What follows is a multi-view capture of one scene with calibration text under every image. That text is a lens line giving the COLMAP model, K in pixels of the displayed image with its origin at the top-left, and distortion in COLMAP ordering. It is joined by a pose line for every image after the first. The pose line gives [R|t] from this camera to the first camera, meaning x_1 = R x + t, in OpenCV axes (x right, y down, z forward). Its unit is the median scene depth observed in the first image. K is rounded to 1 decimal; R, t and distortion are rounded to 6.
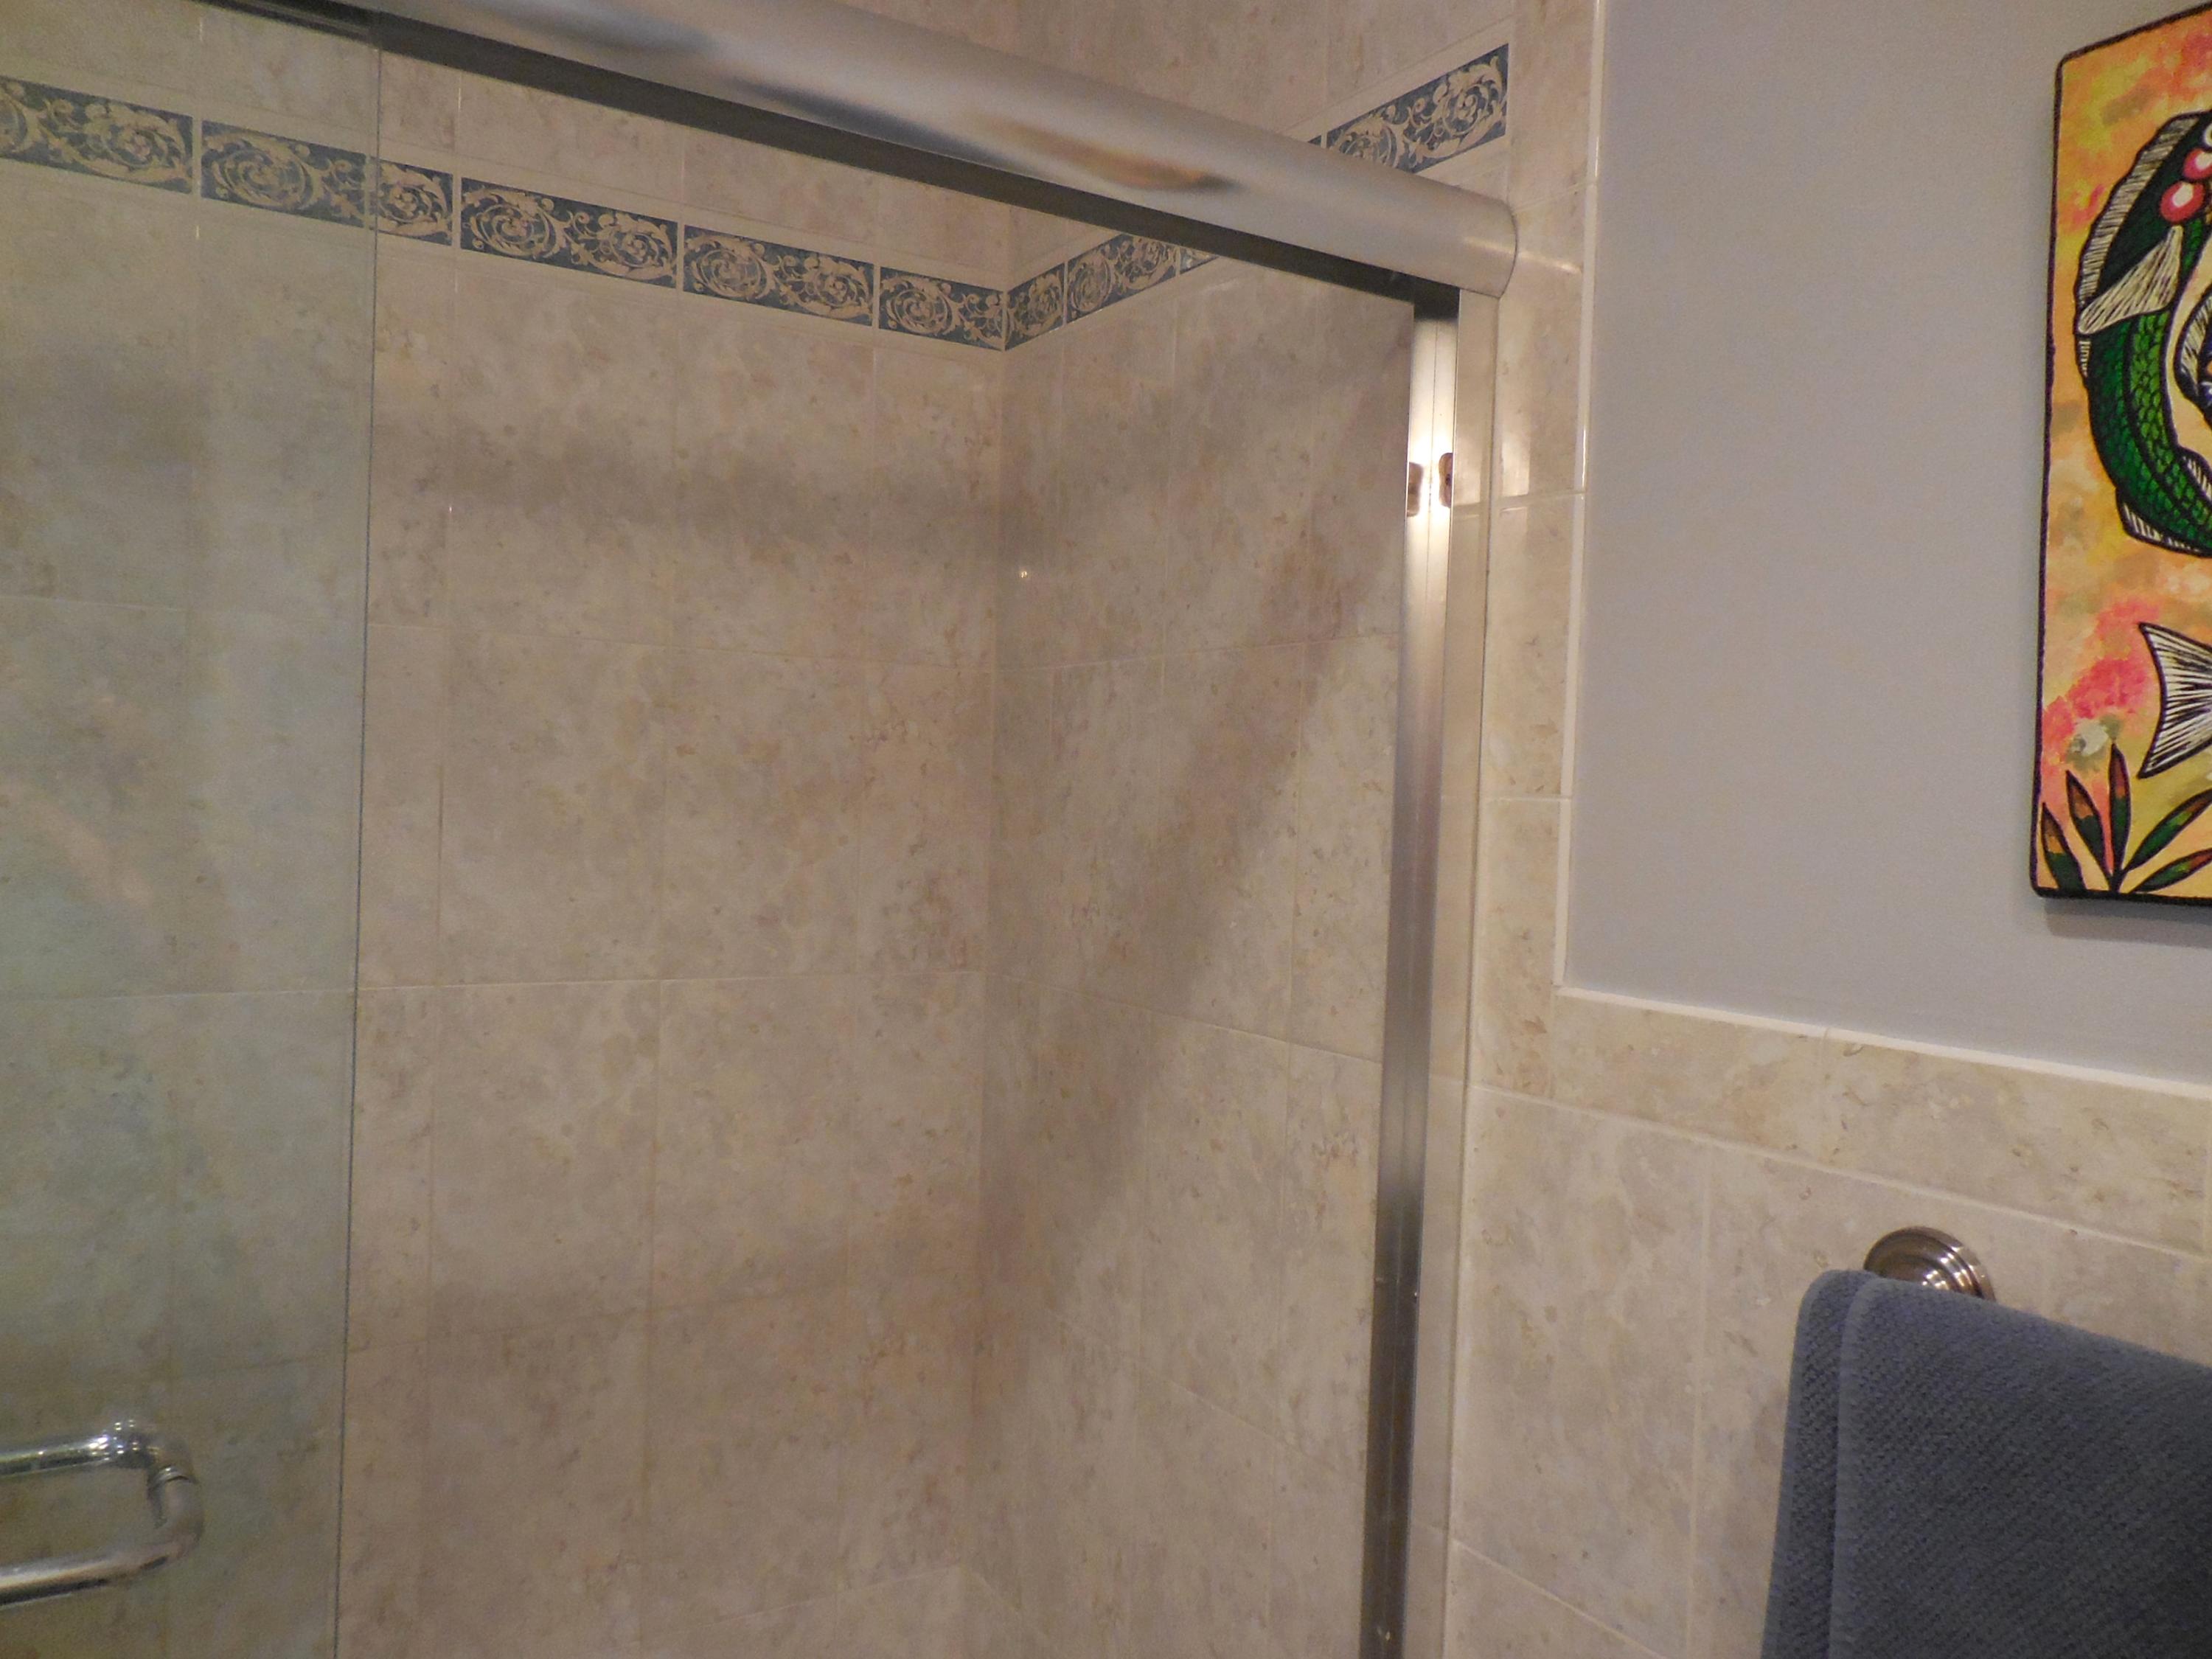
lens RADIAL K [[1665.4, 0, 1105.8], [0, 1665.4, 825.2], [0, 0, 1]] dist [0.001633, 0.019763]
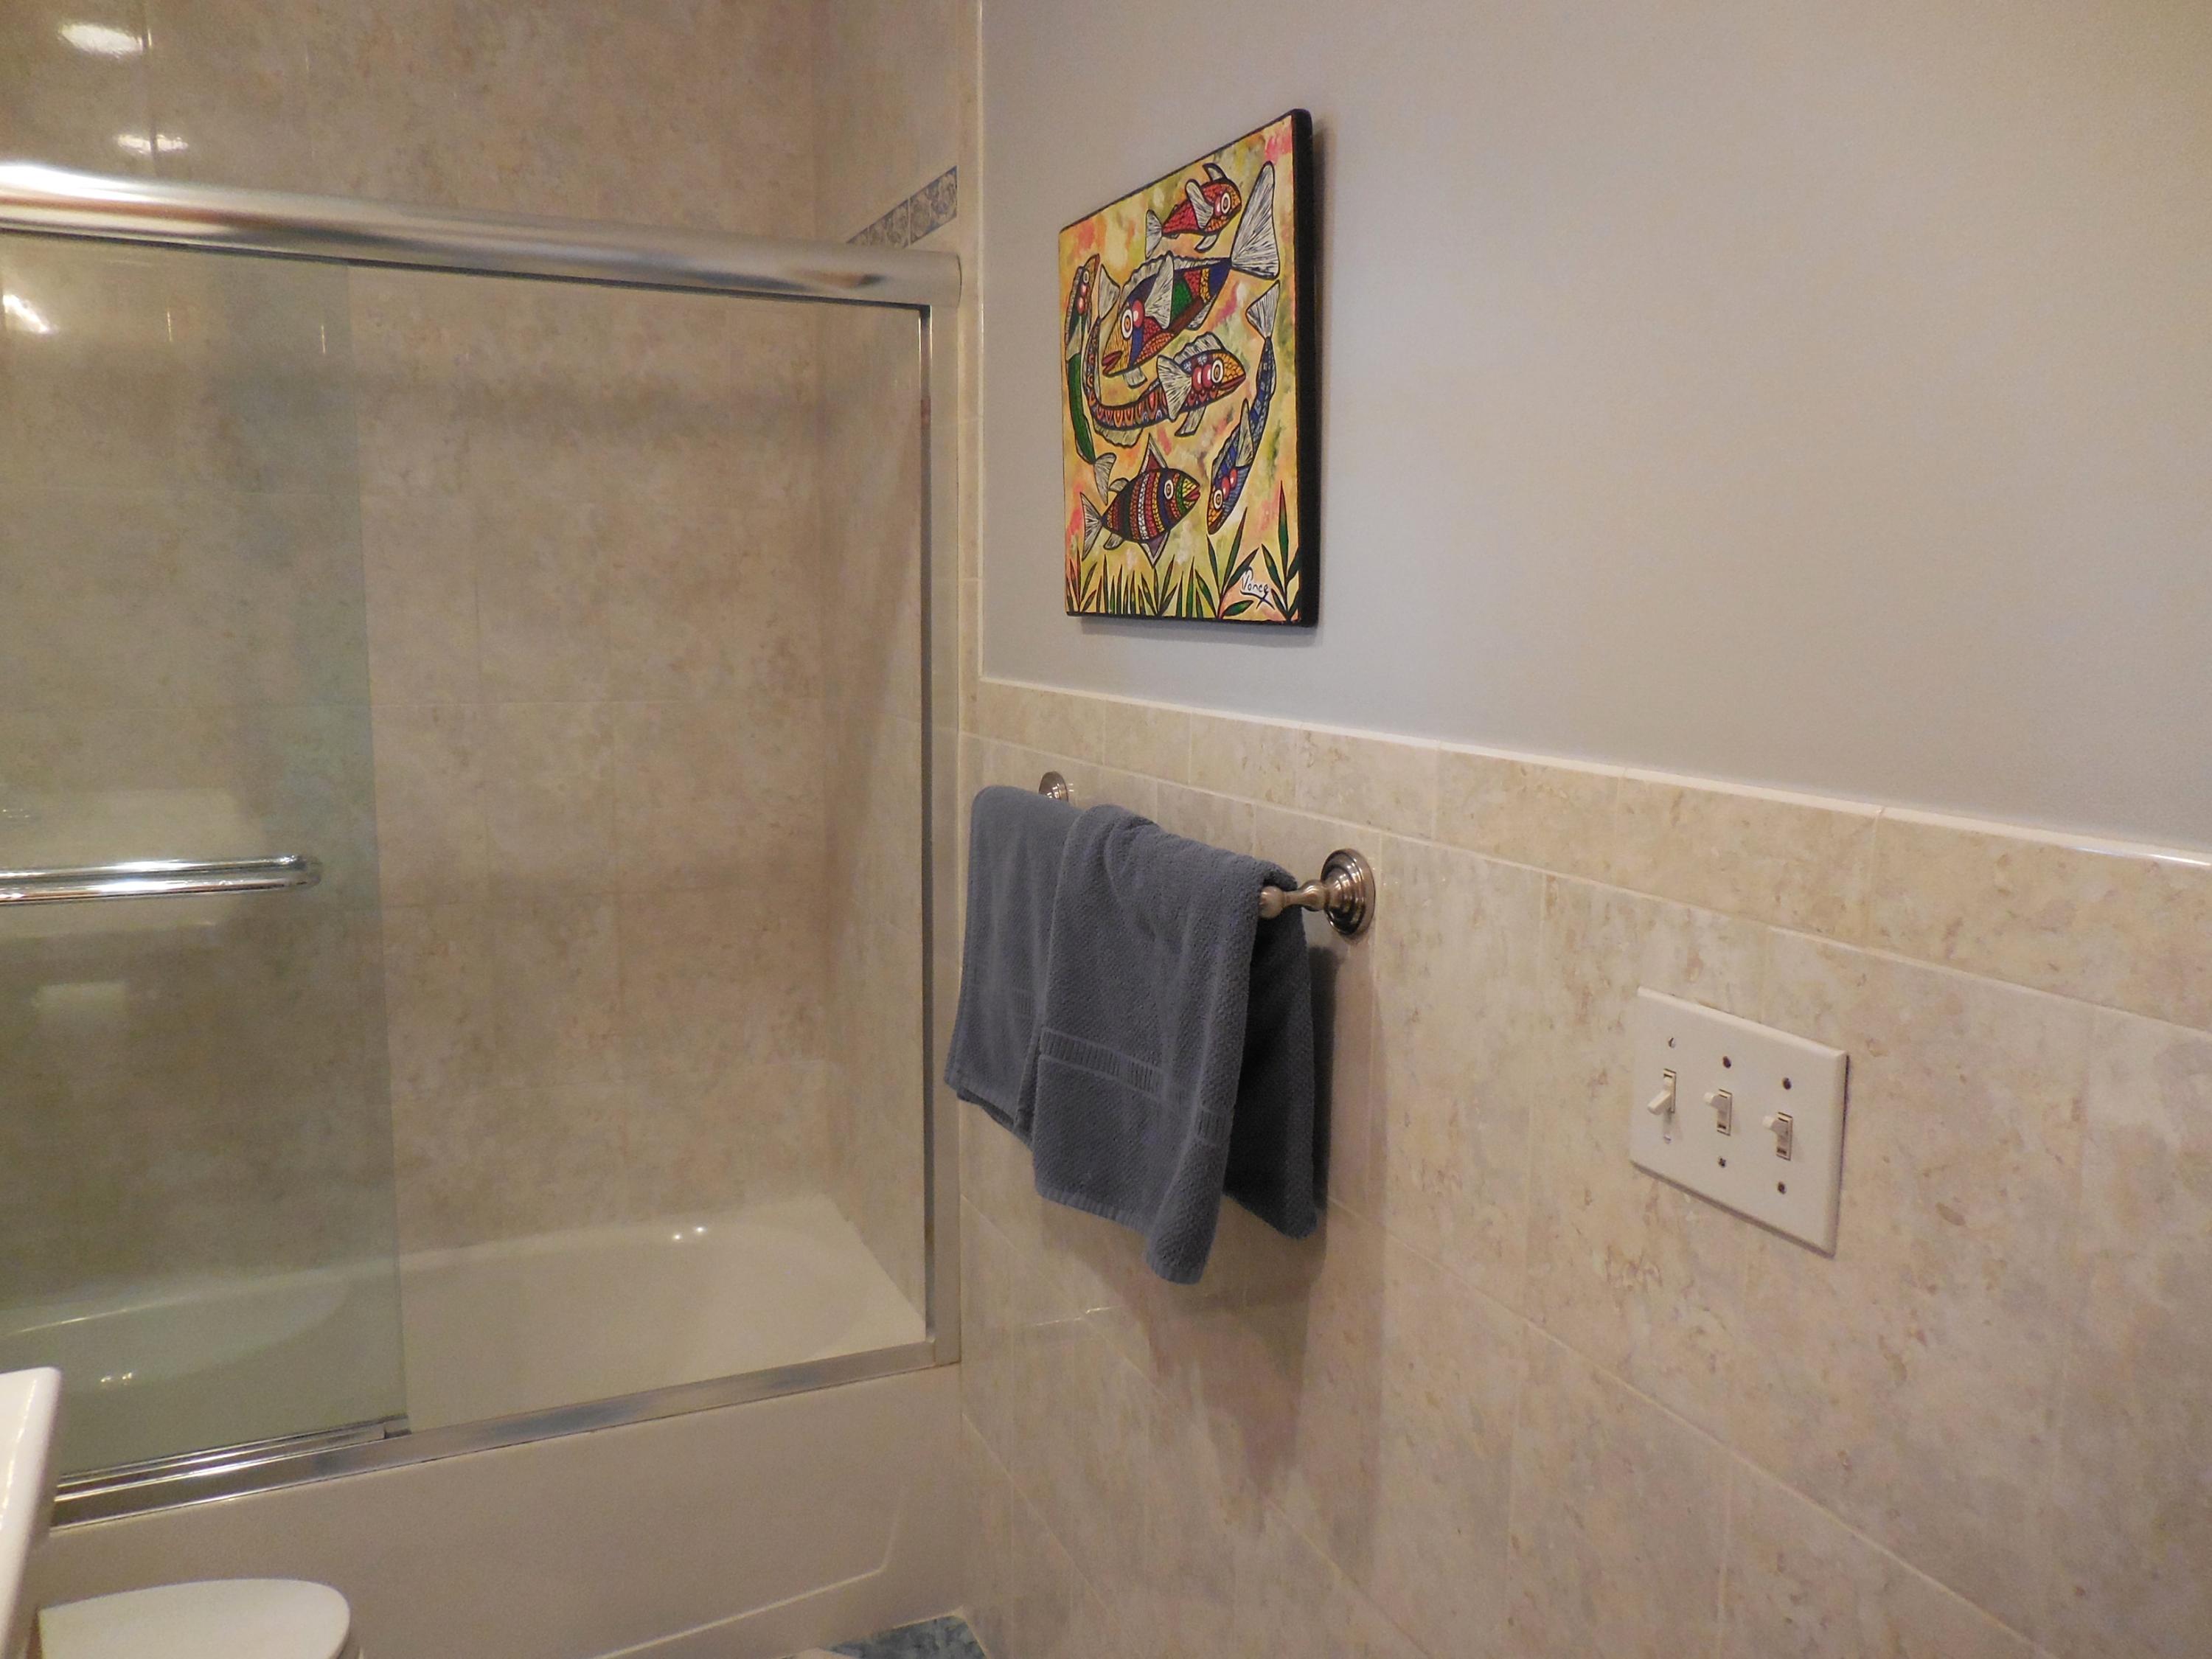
lens RADIAL K [[1665.4, 0, 1105.8], [0, 1665.4, 825.2], [0, 0, 1]] dist [0.001633, 0.019763]
pose [[0.989828, -0.005733, -0.142156, 0.458071], [0.022026, 0.993317, 0.113300, 0.034739], [0.140557, -0.115278, 0.983339, -0.601027]]
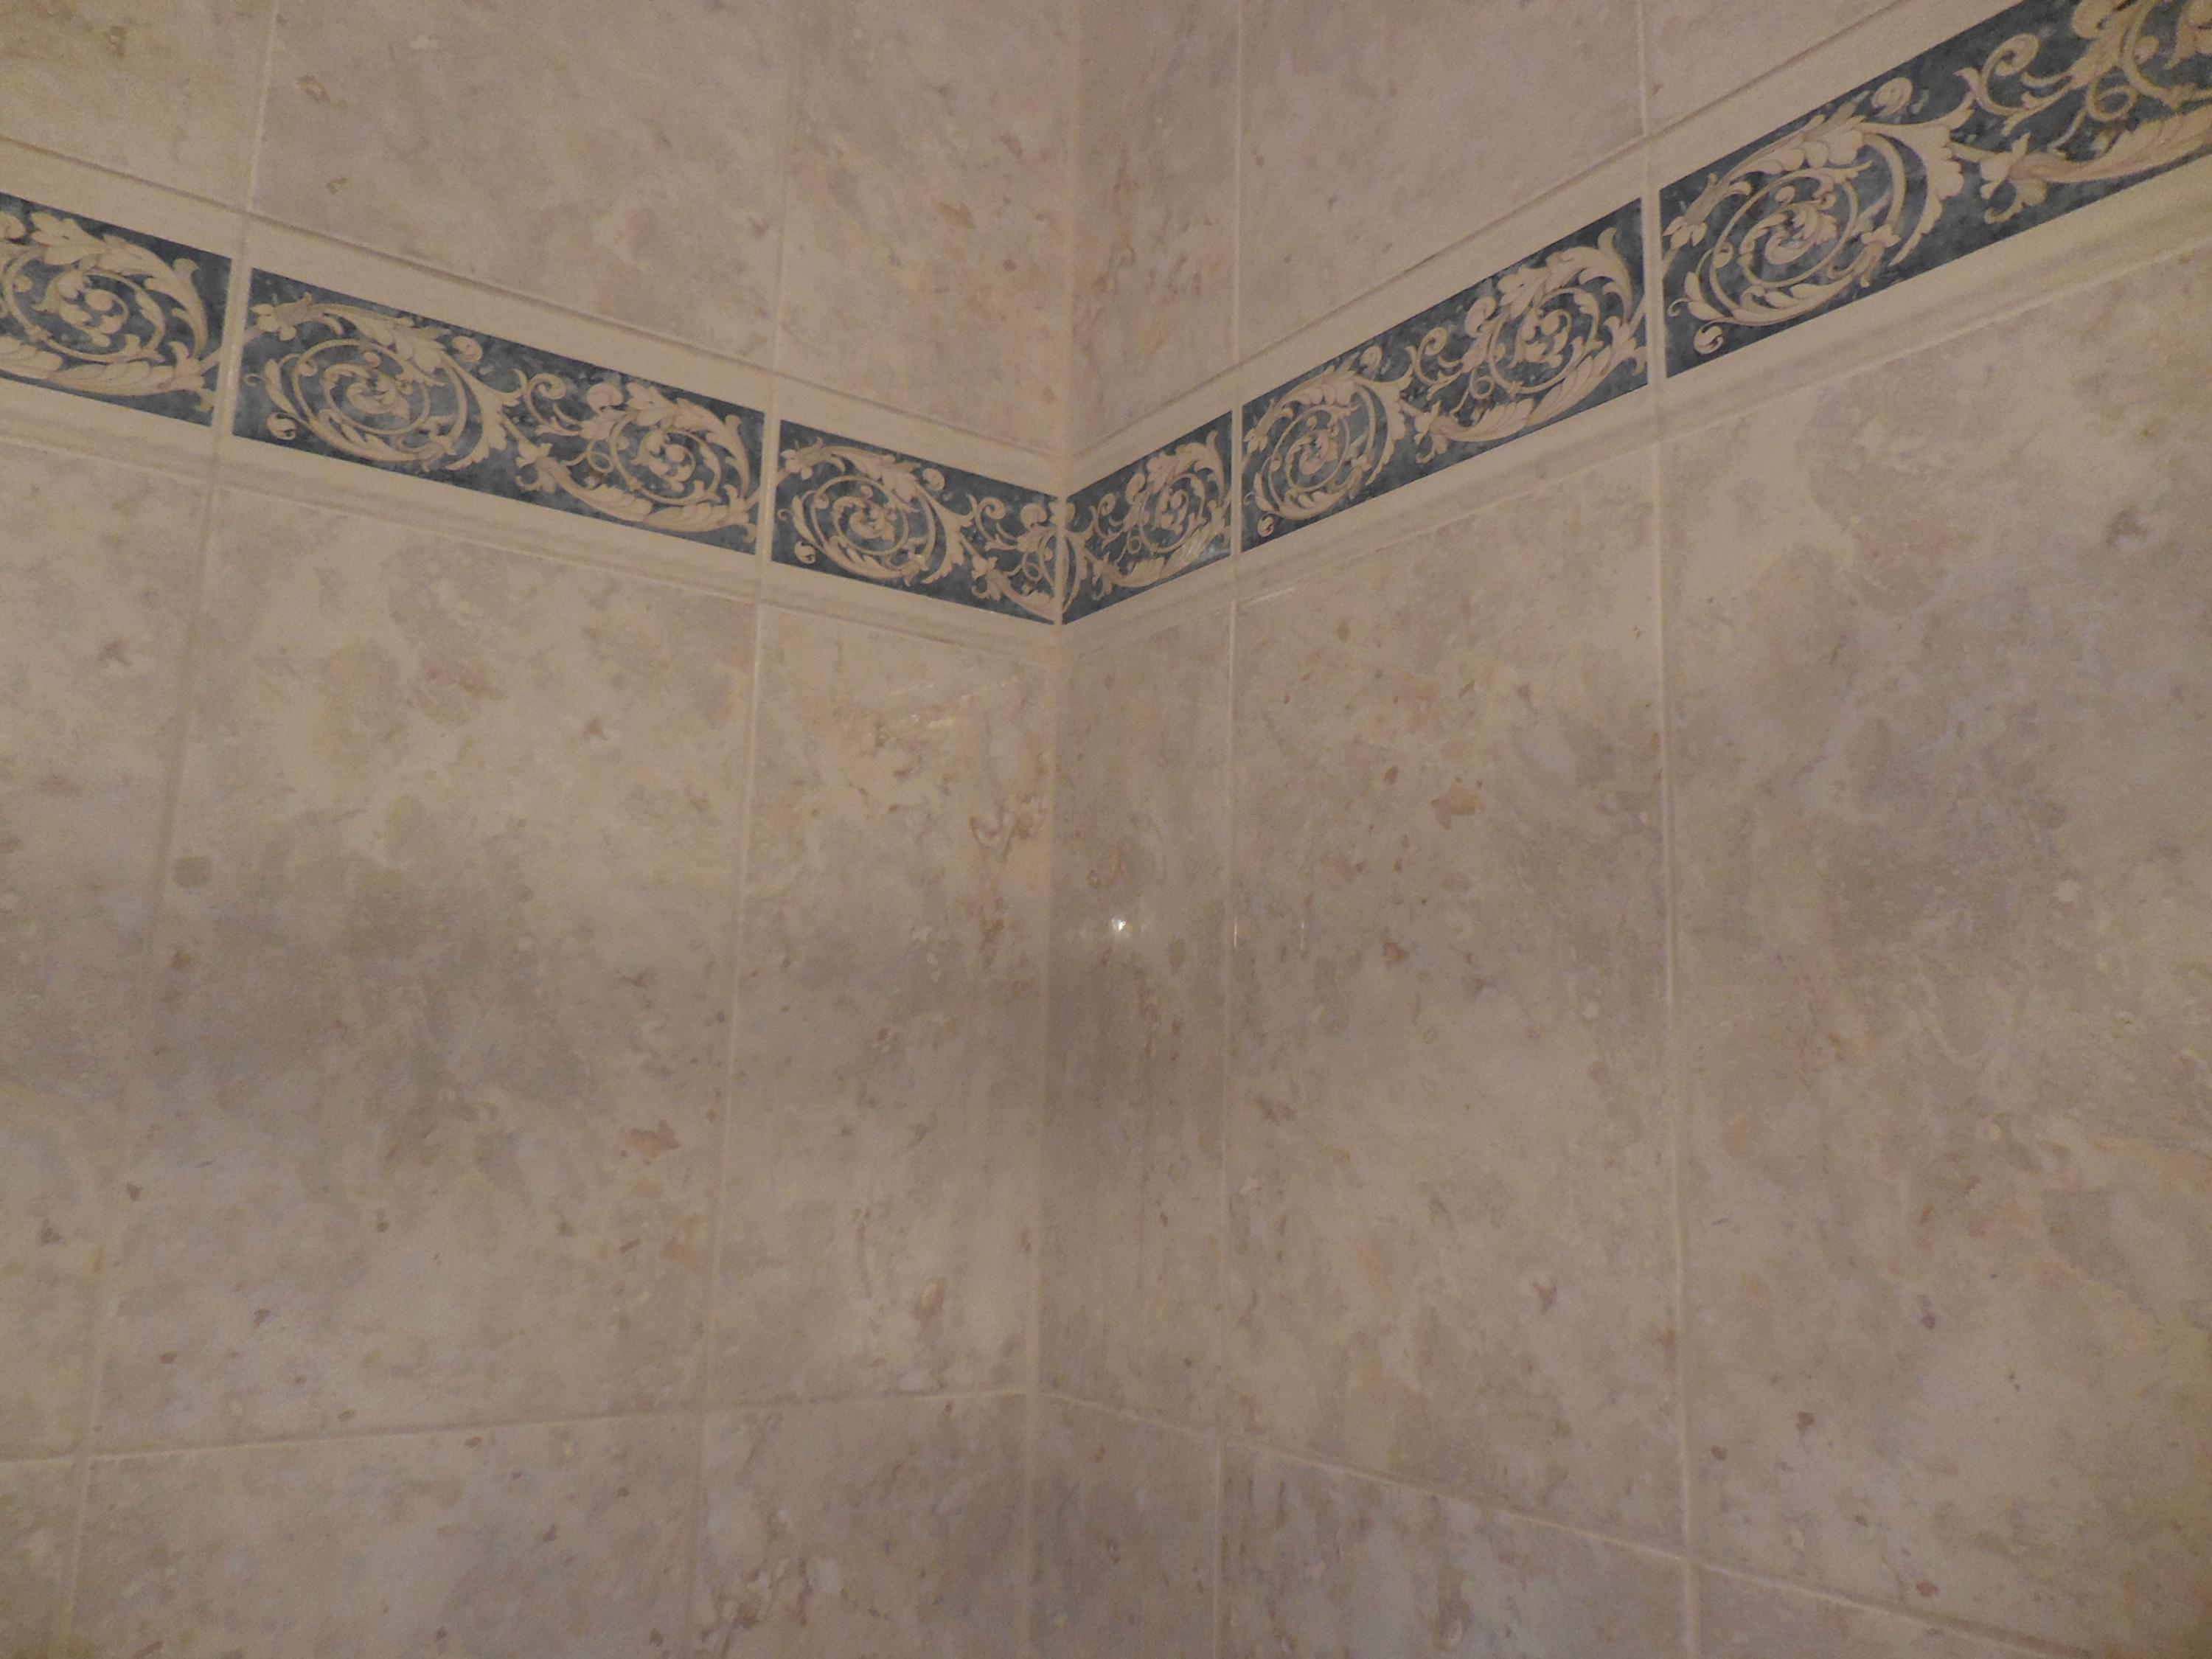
lens RADIAL K [[1683.7, 0, 1106.8], [0, 1683.7, 827.8], [0, 0, 1]] dist [-0.010322, 0.036334]
pose [[0.998022, 0.006420, 0.062542, -0.080839], [0.006133, 0.980087, -0.198474, -0.154052], [-0.062571, 0.198465, 0.978109, 0.613974]]
